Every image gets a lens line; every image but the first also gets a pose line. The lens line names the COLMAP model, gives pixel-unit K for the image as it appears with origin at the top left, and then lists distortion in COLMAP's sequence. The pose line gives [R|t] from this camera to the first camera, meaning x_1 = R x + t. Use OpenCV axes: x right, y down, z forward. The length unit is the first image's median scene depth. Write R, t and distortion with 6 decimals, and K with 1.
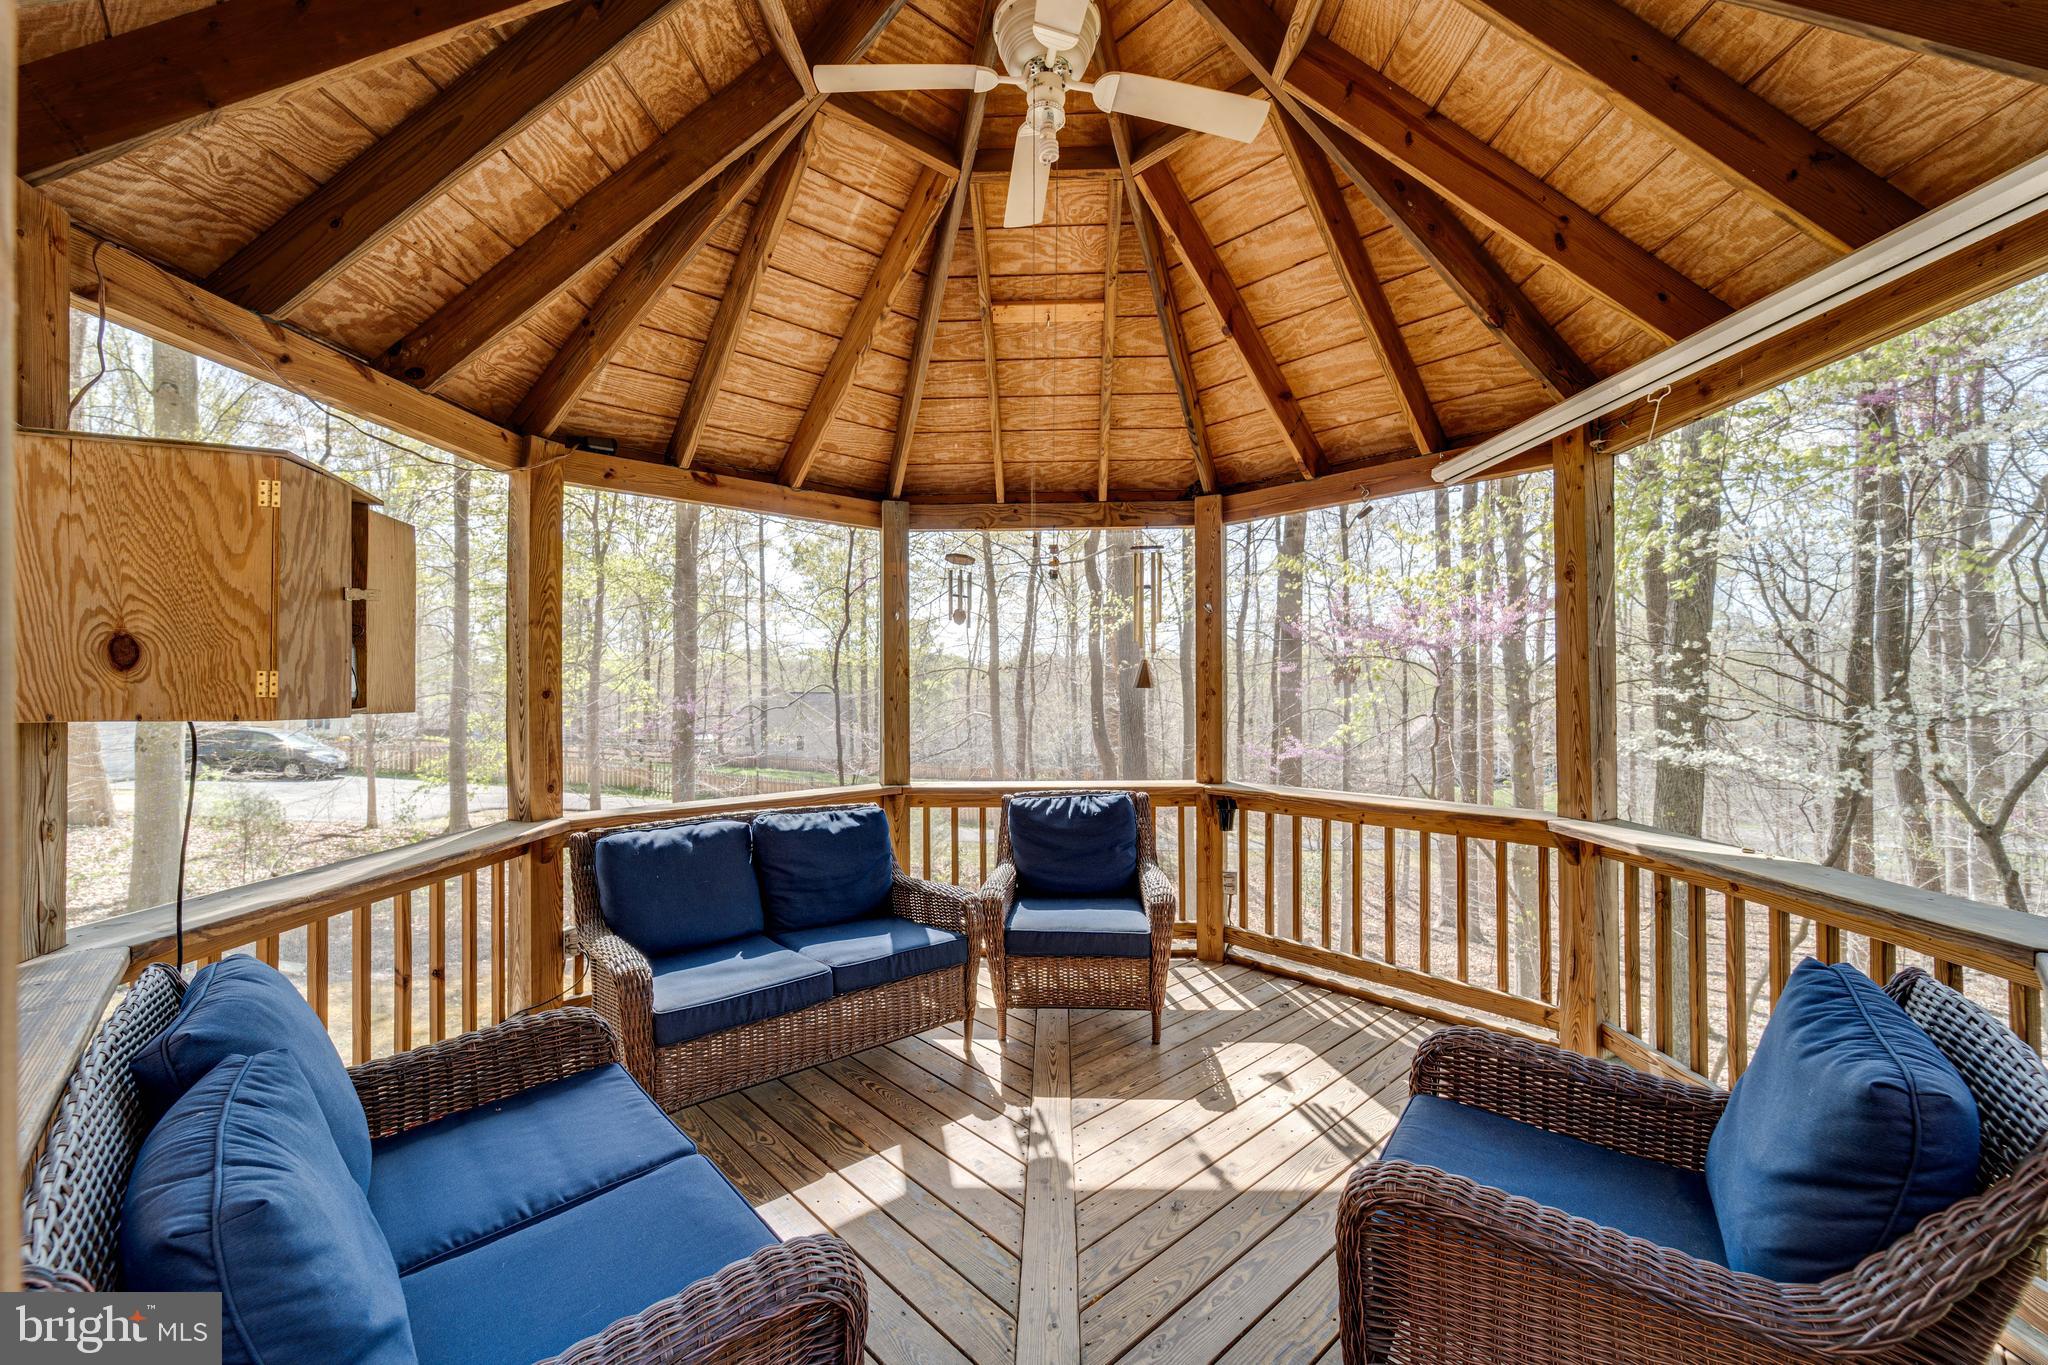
lens RADIAL K [[832.0, 0, 1018.3], [0, 832.0, 685.7], [0, 0, 1]] dist [-0.001382, -0.000155]
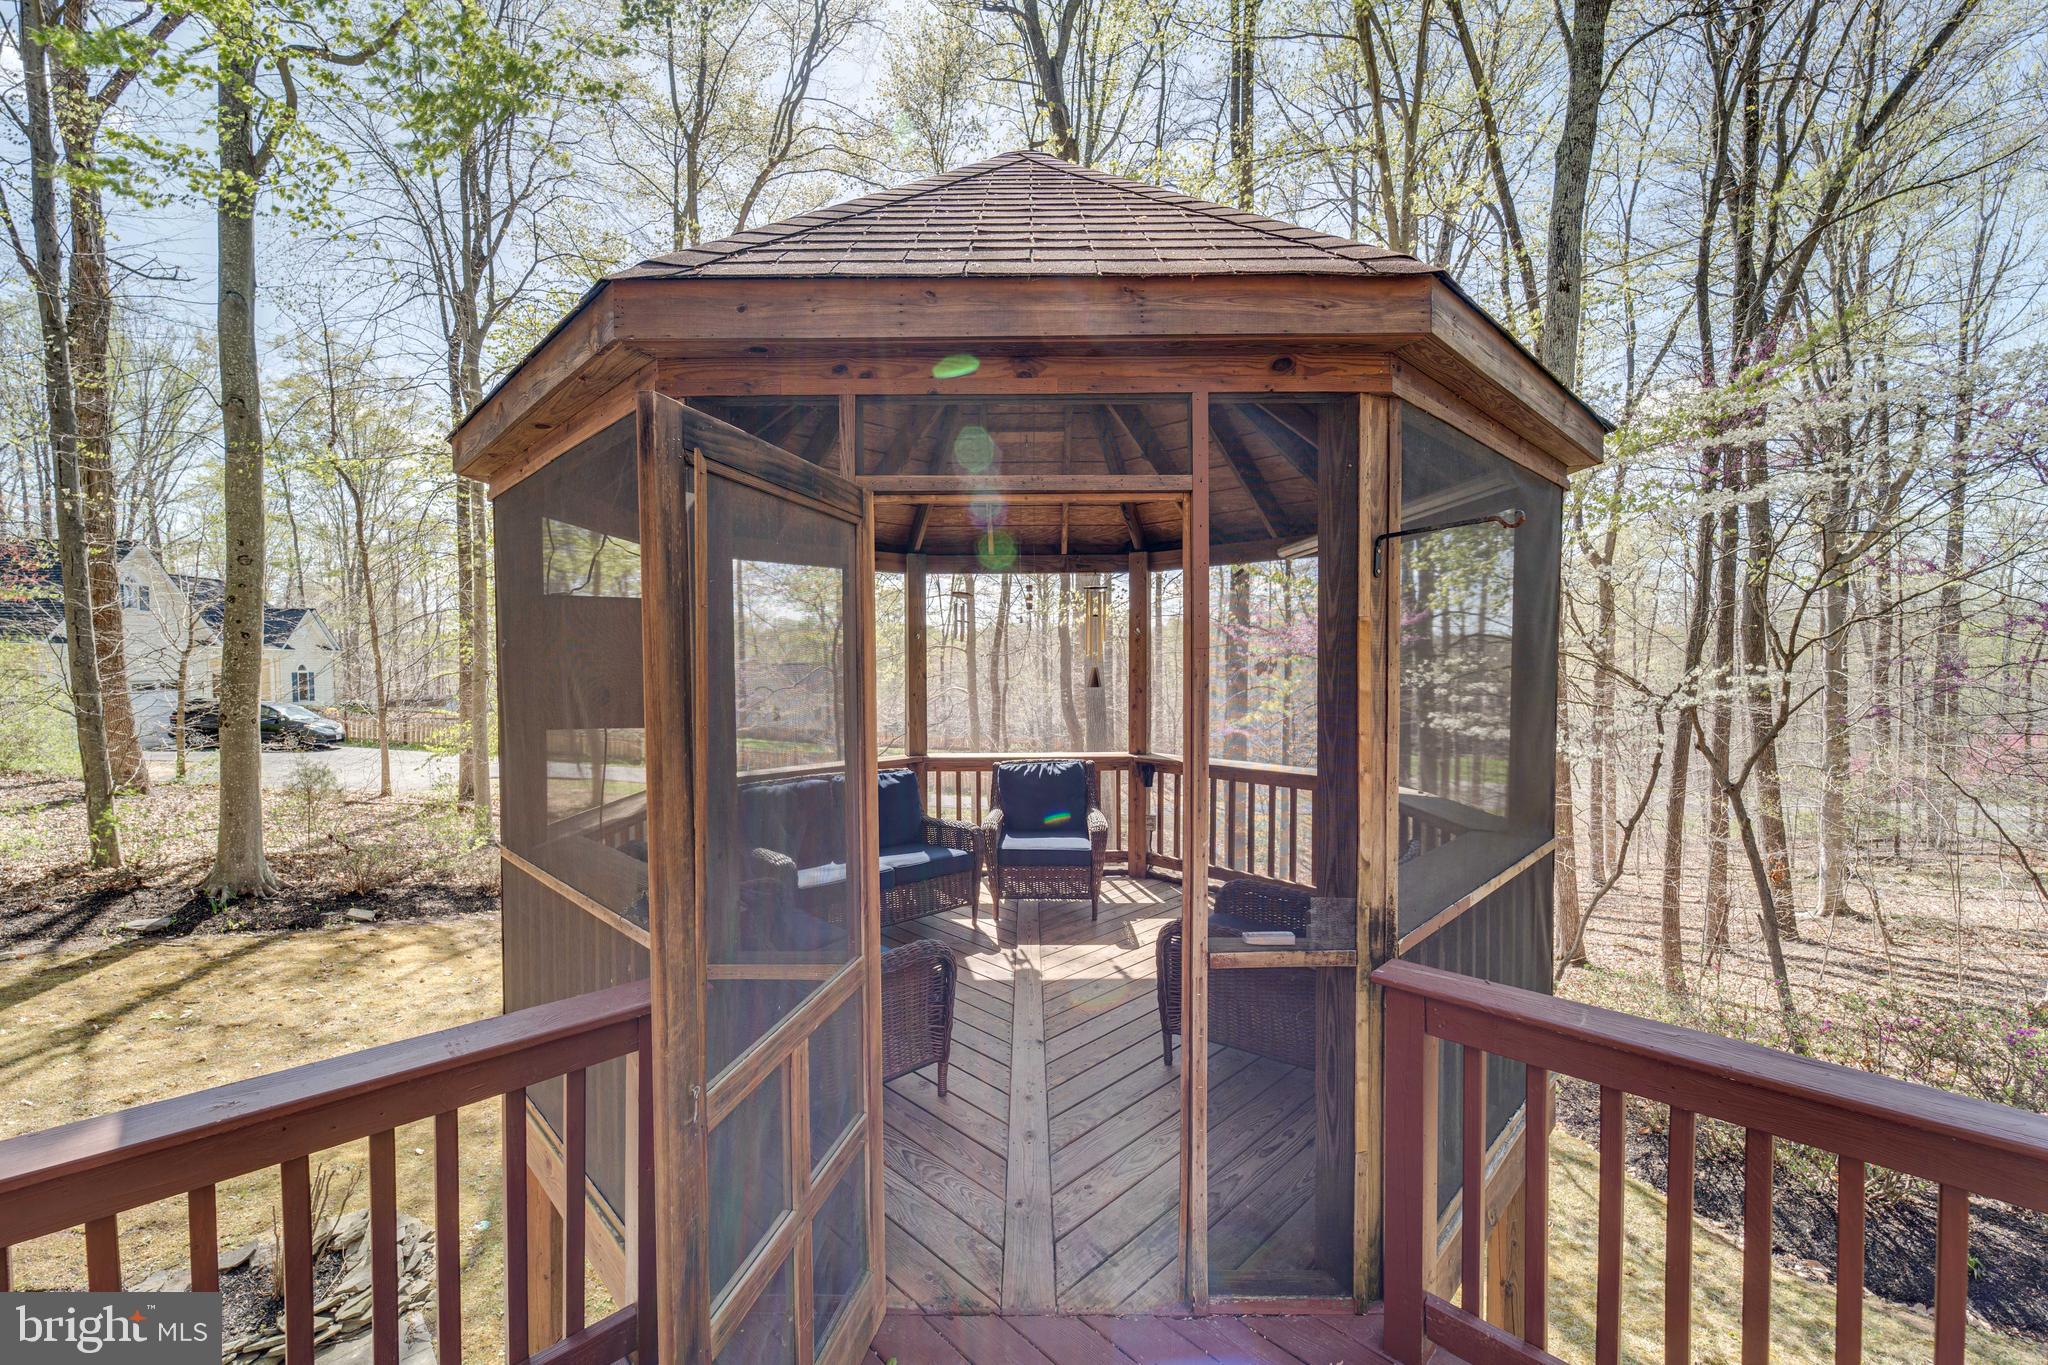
lens RADIAL K [[832.0, 0, 1018.3], [0, 832.0, 685.7], [0, 0, 1]] dist [-0.001382, -0.000155]
pose [[0.999379, 0.000292, 0.035225, -0.028179], [-0.001630, 0.999278, 0.037950, -0.058073], [-0.035188, -0.037984, 0.998659, -0.448948]]
